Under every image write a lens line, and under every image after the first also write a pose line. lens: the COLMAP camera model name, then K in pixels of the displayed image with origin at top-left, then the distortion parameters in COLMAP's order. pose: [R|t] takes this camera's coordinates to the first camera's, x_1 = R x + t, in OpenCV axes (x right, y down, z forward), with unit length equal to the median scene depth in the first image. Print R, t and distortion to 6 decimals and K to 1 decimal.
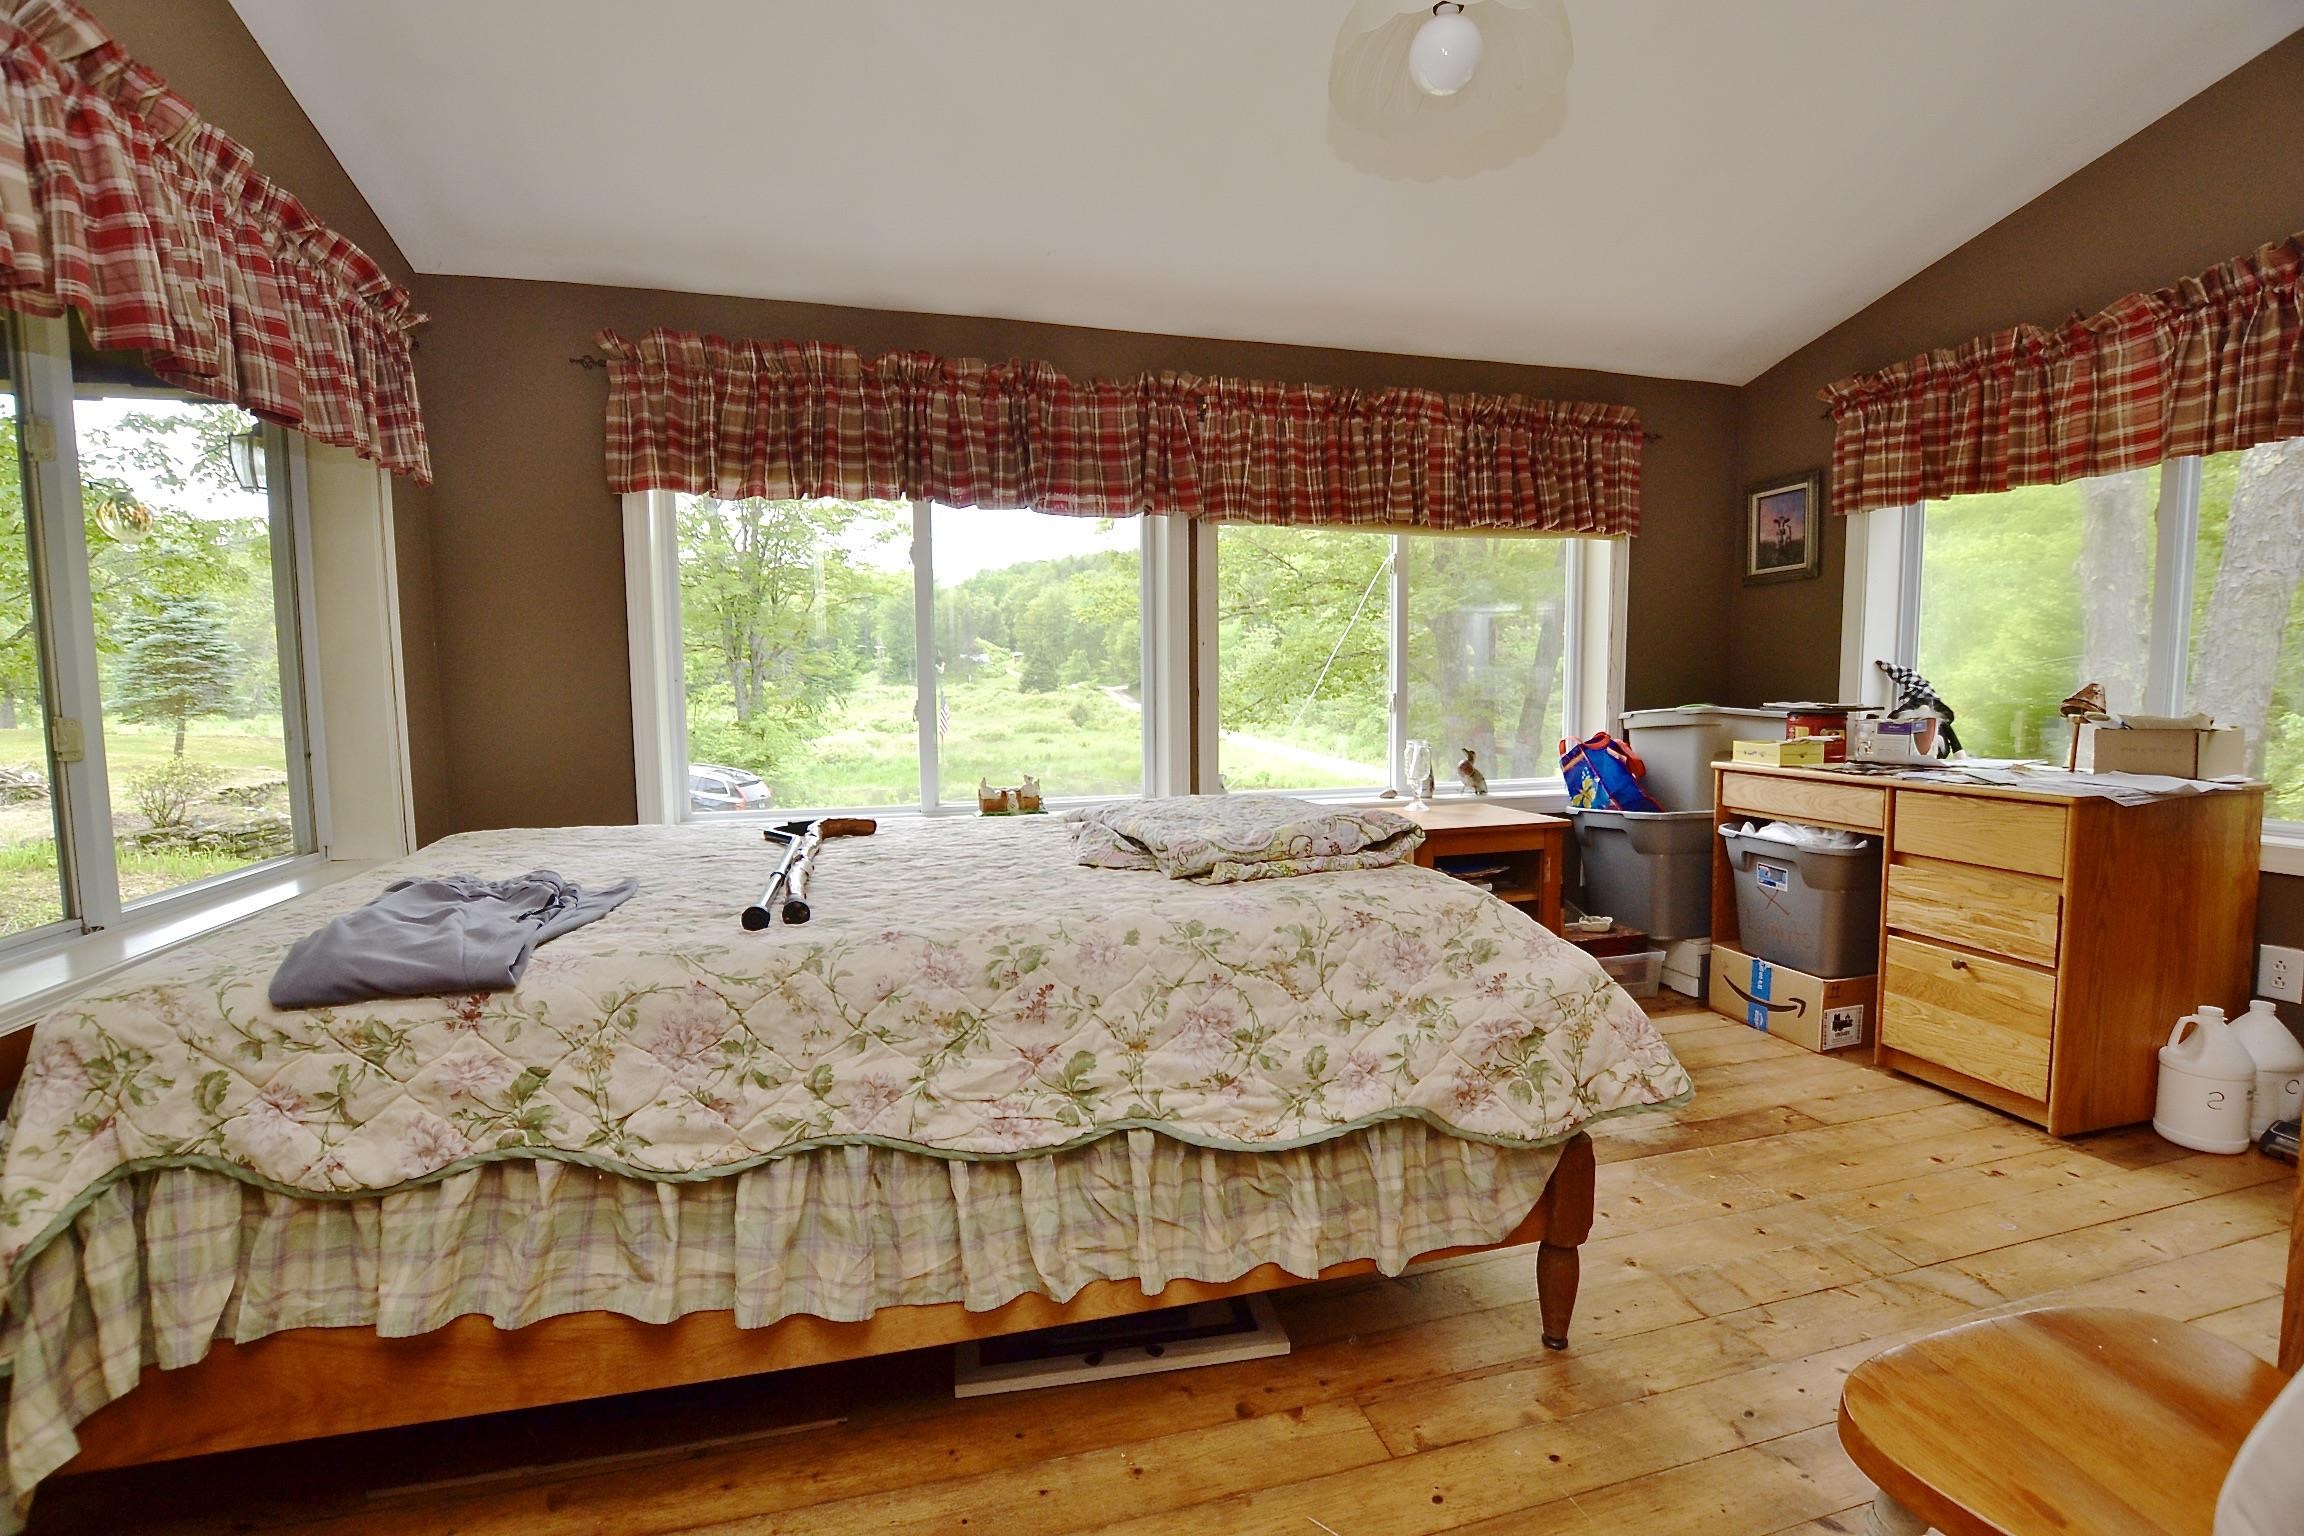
lens RADIAL K [[1020.2, 0, 1152.5], [0, 1020.2, 783.0], [0, 0, 1]] dist [-0.037993, 0.005778]
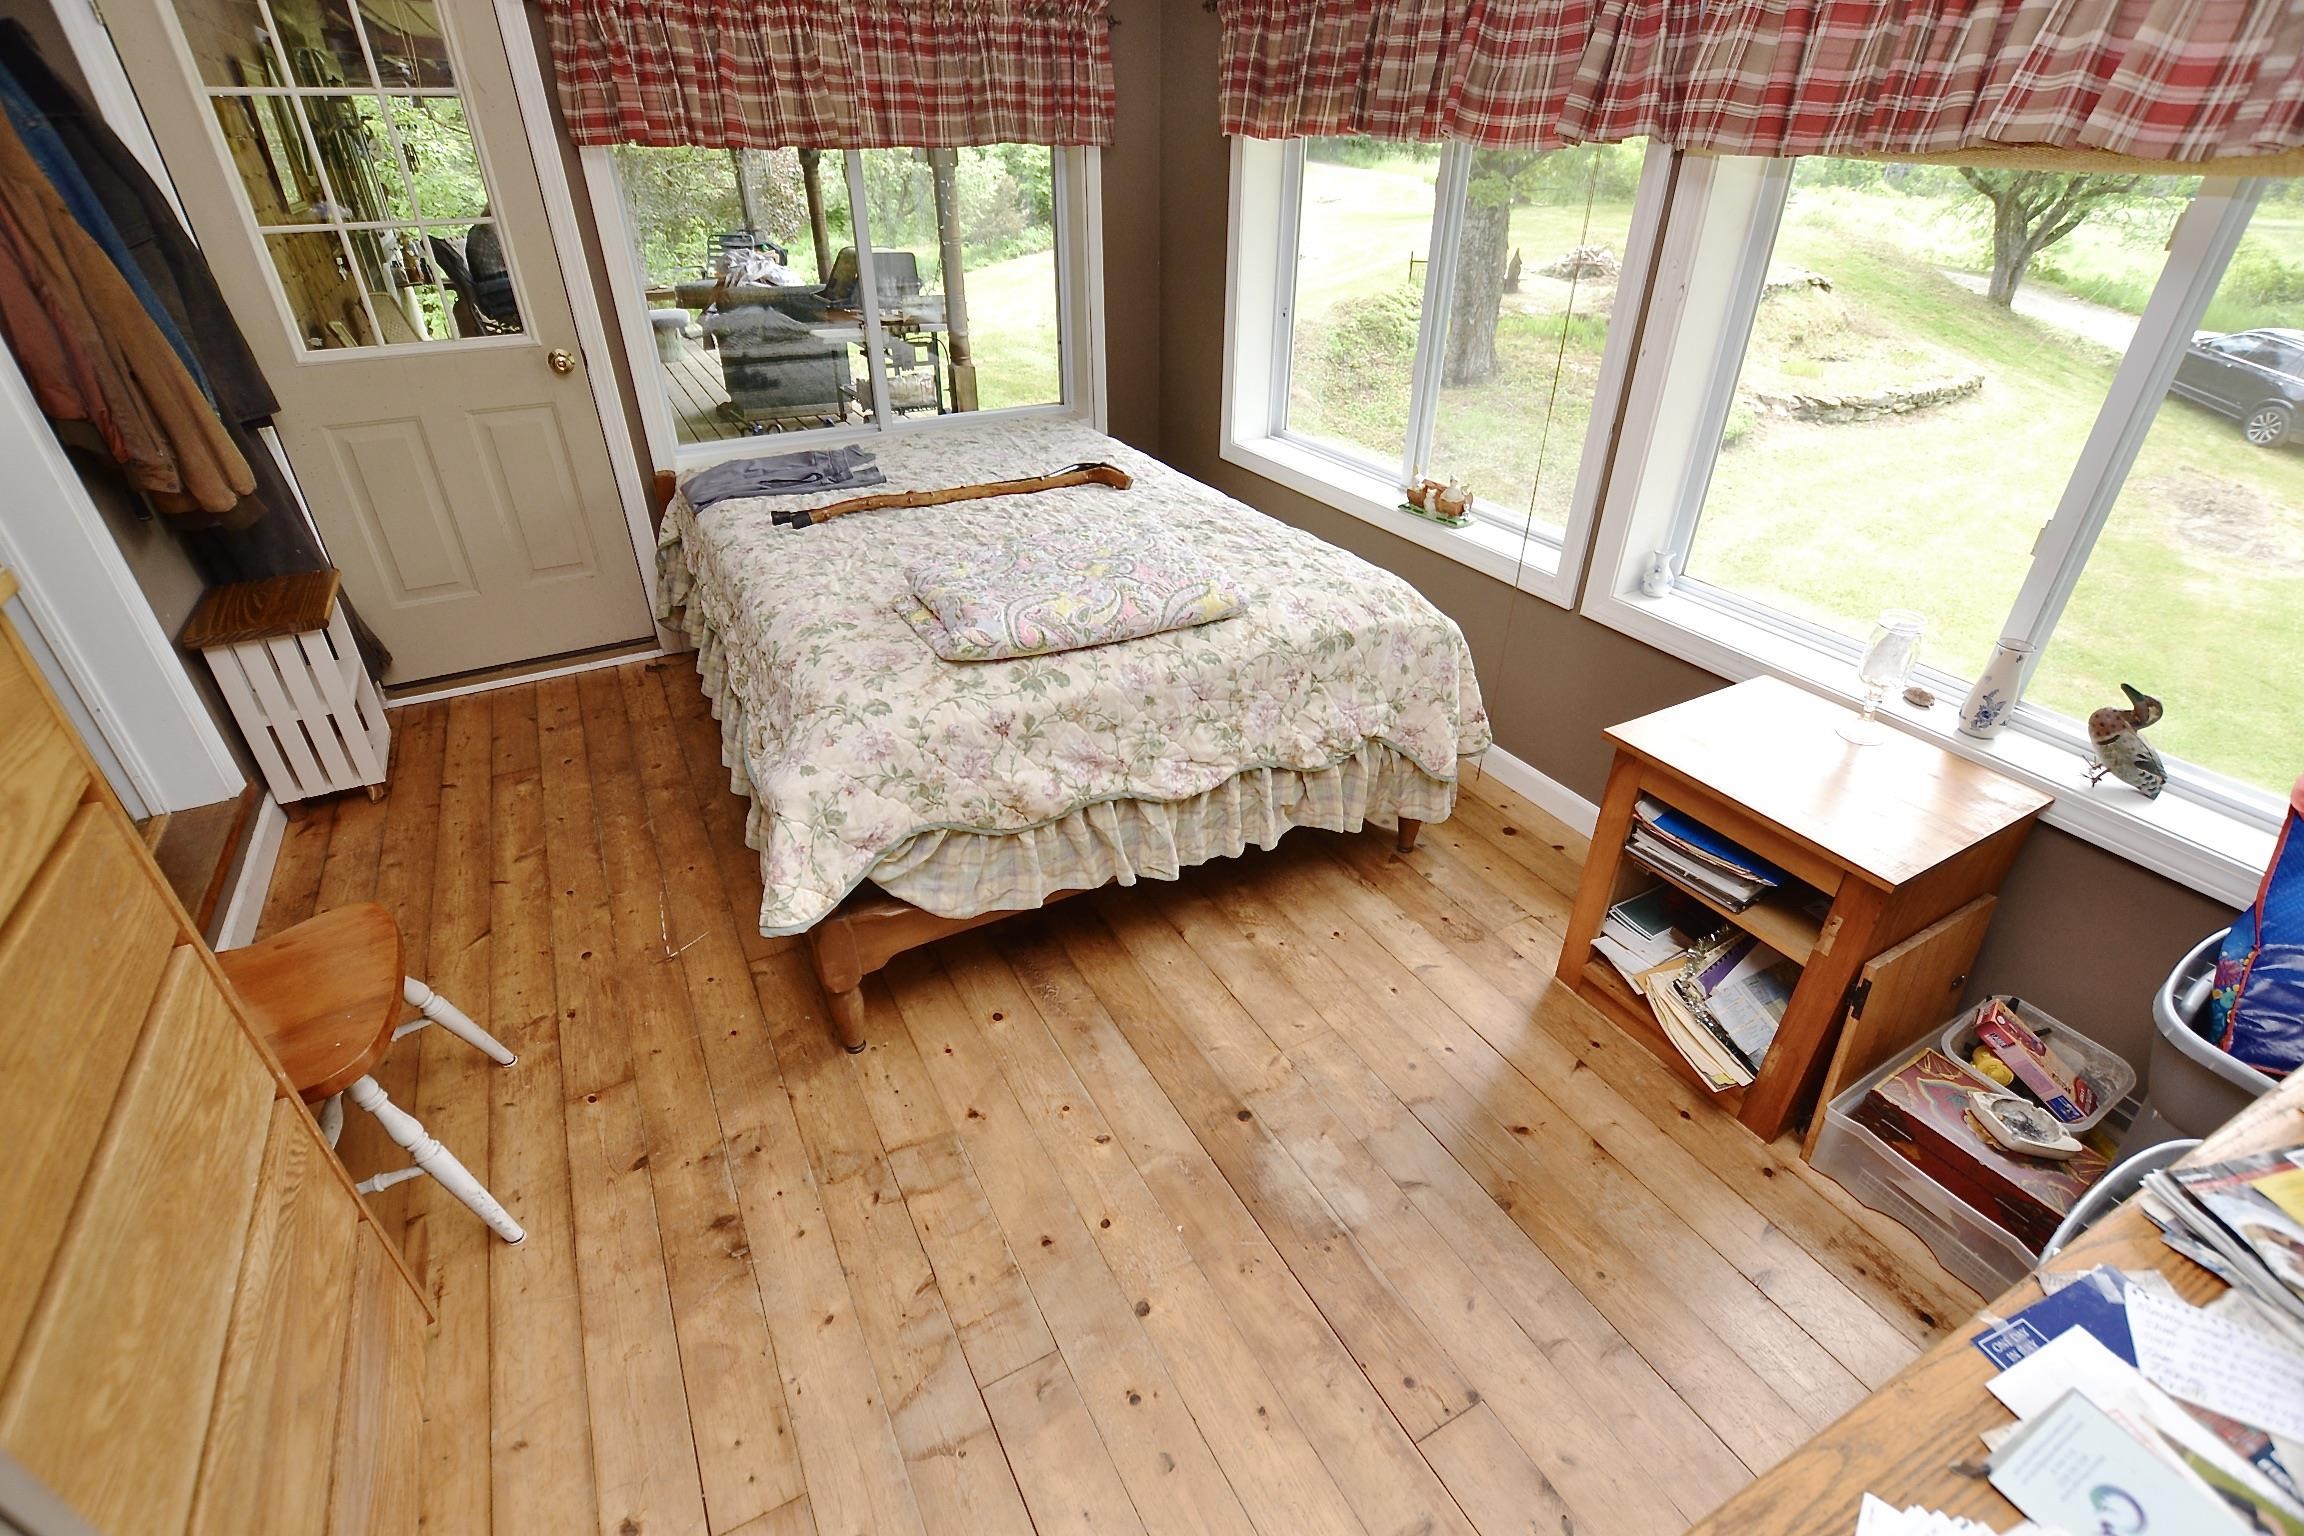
lens RADIAL K [[1020.2, 0, 1151.1], [0, 1020.2, 778.9], [0, 0, 1]] dist [-0.037993, 0.005778]
pose [[0.232949, 0.523848, -0.819340, 1.270287], [-0.101645, 0.851020, 0.515203, -0.393902], [0.967162, -0.036734, 0.251491, 0.983011]]
